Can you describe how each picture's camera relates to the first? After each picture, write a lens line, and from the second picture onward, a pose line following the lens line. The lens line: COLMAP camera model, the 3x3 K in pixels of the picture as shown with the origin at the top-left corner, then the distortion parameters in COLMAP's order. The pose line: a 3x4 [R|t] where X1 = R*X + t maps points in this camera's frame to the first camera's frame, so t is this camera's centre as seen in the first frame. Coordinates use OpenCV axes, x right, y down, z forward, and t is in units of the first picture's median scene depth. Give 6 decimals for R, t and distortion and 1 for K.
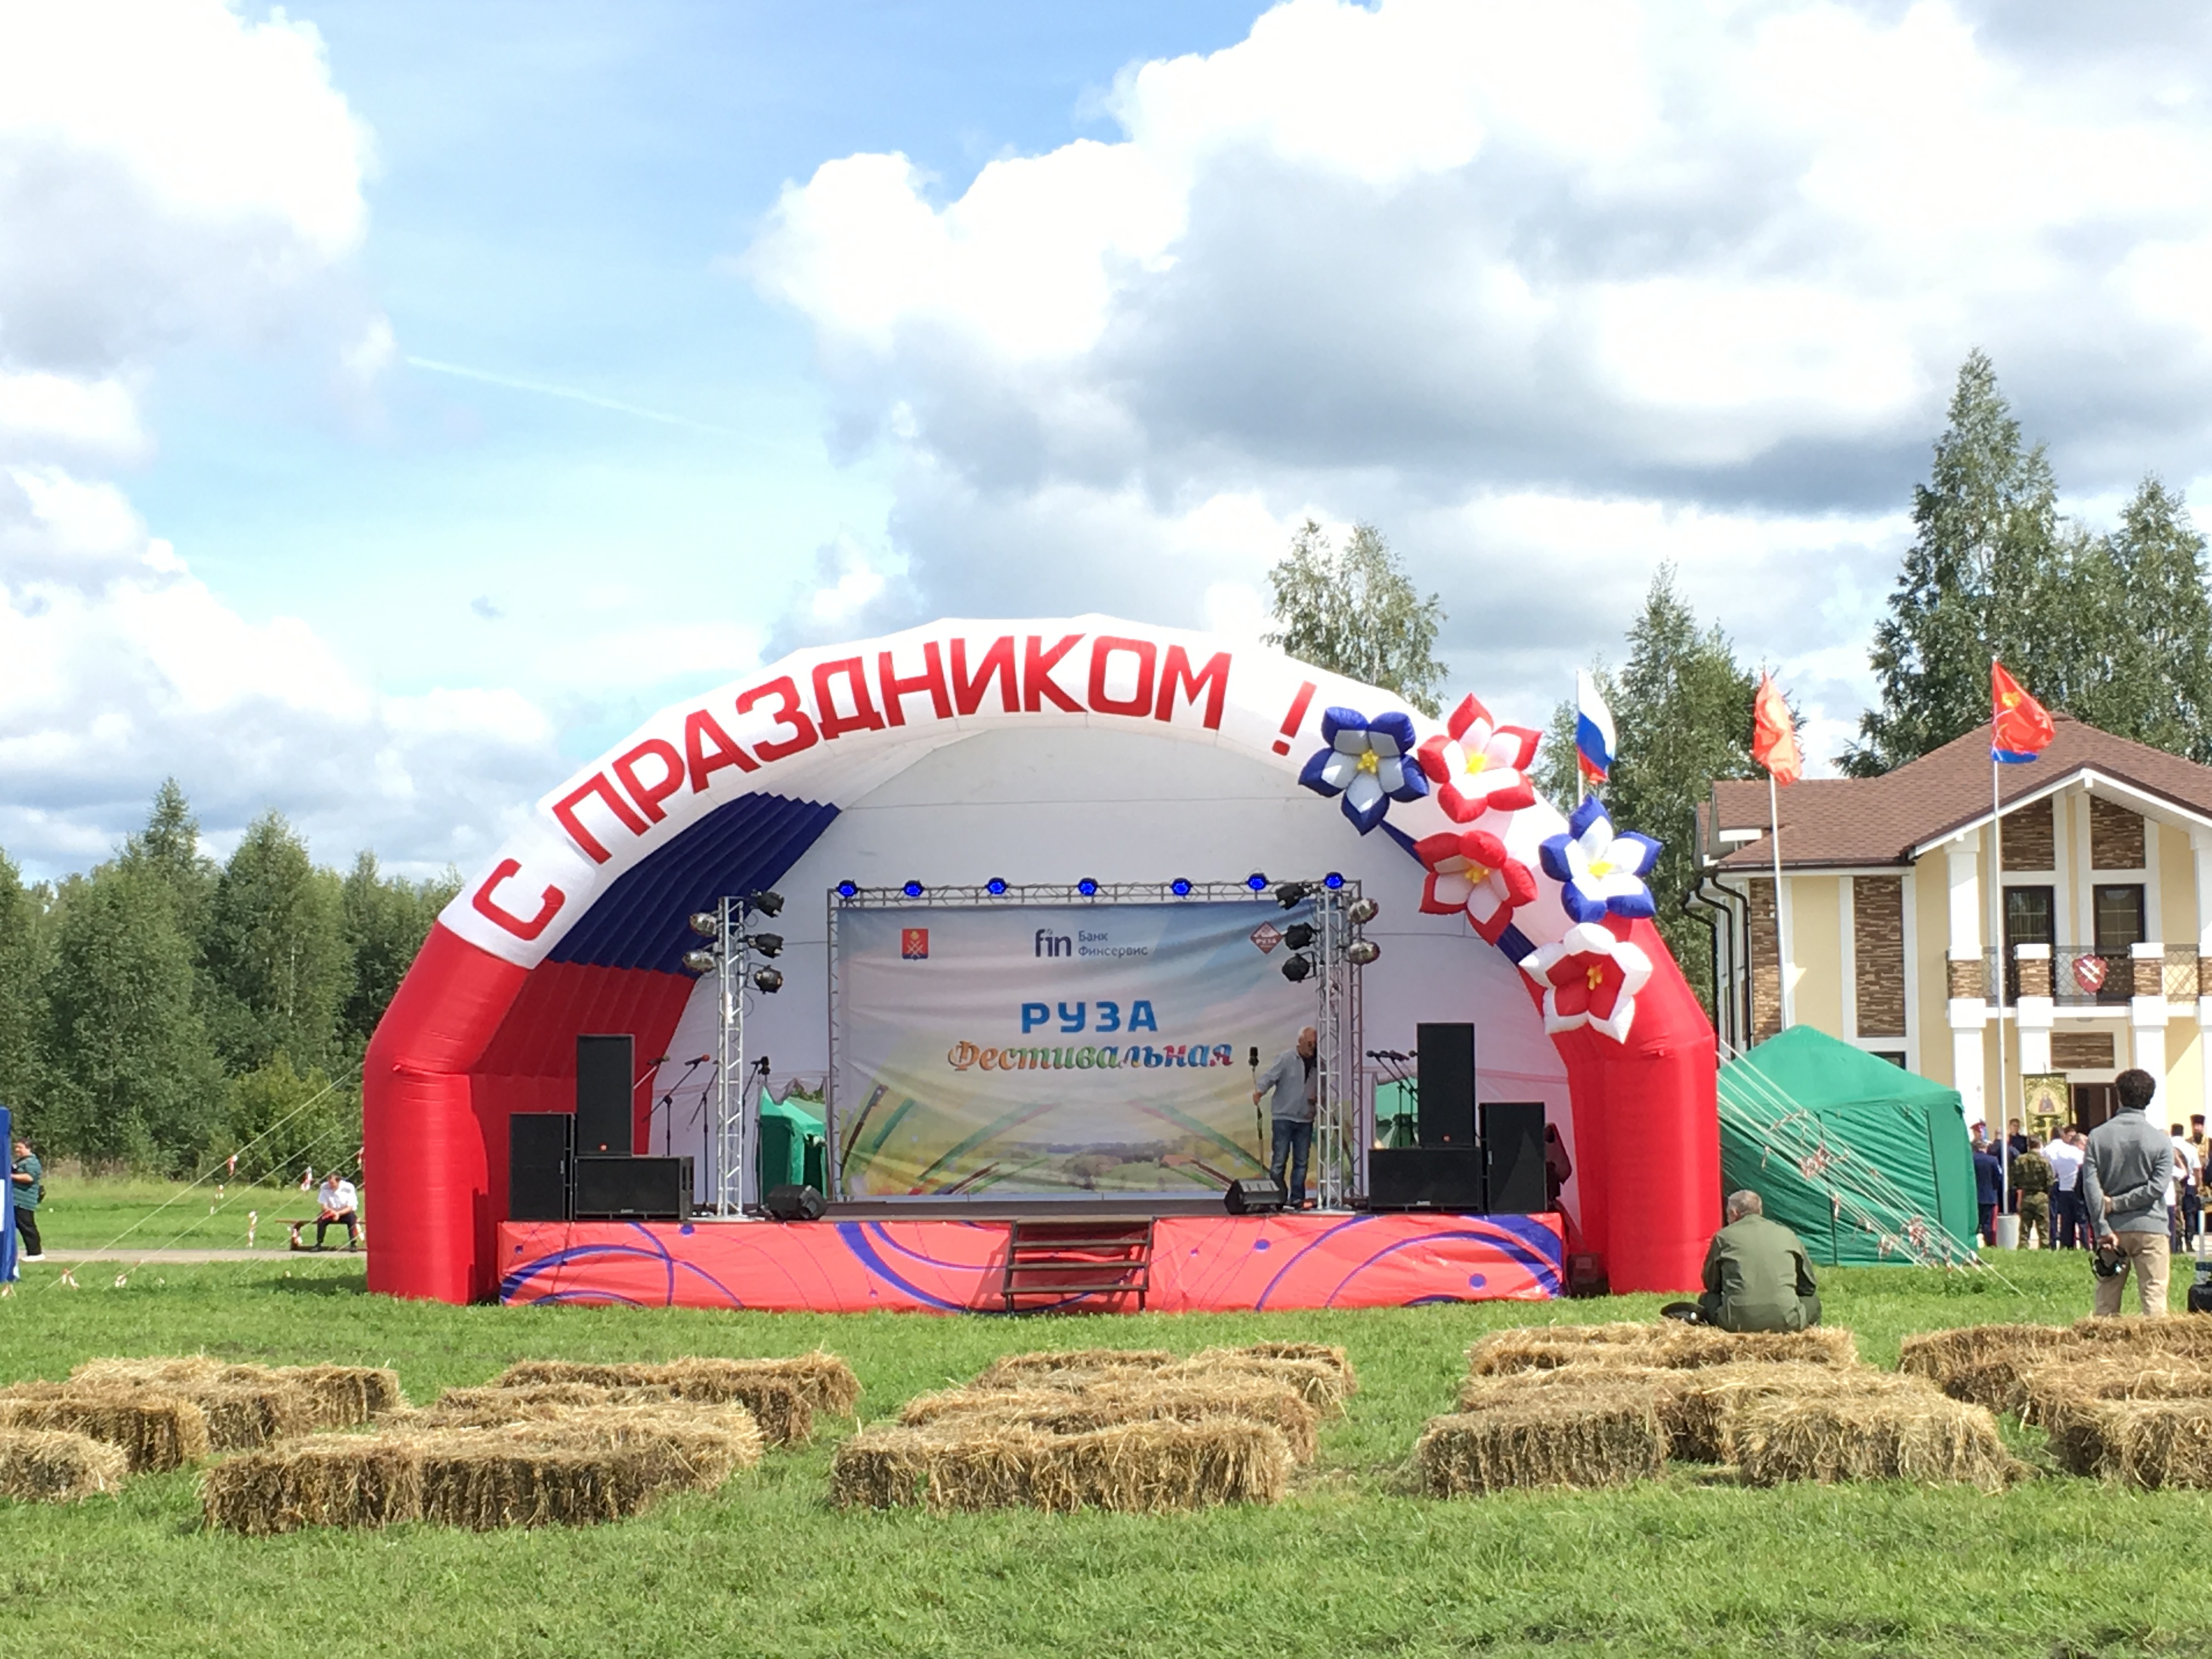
lens RADIAL K [[3989.7, 0, 1106.3], [0, 3989.7, 825.4], [0, 0, 1]] dist [0.047729, 0.000000]
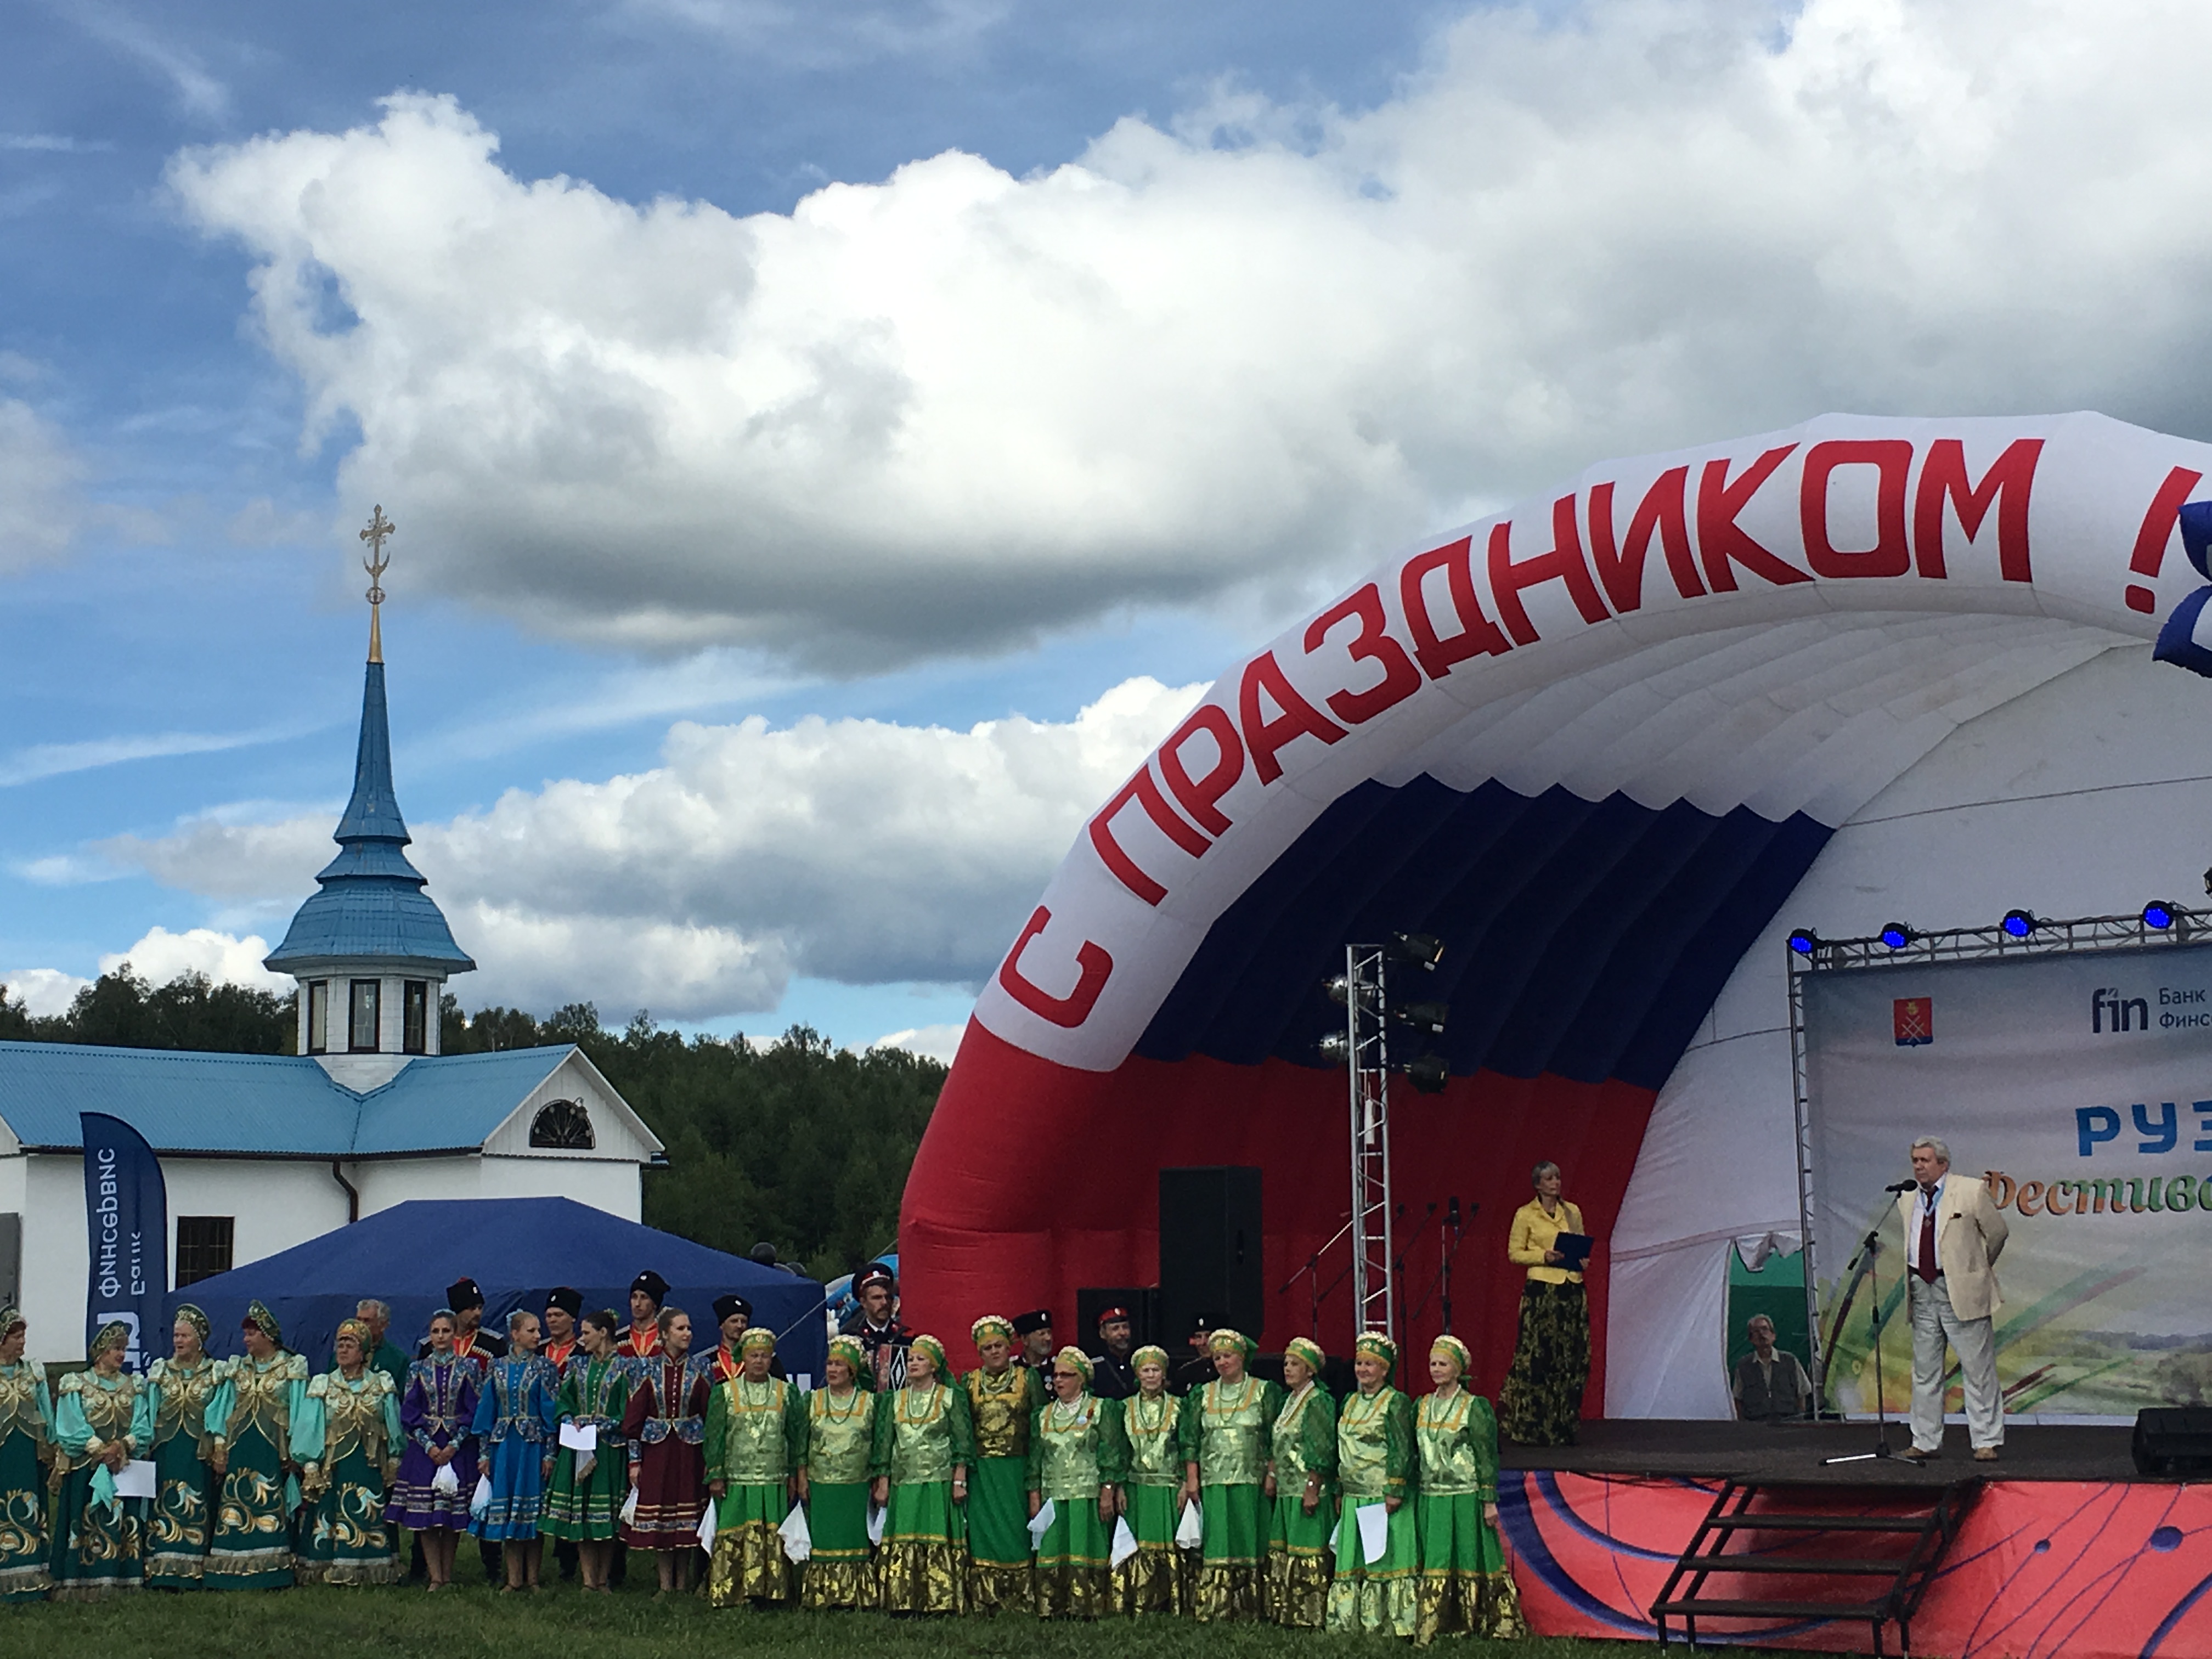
lens RADIAL K [[3477.6, 0, 1104.7], [0, 3477.6, 842.9], [0, 0, 1]] dist [0.102368, 0.000000]
pose [[0.837662, -0.074863, -0.541035, 0.175917], [0.048095, 0.996824, -0.063467, 0.035352], [0.544068, 0.027143, 0.838602, 0.521696]]
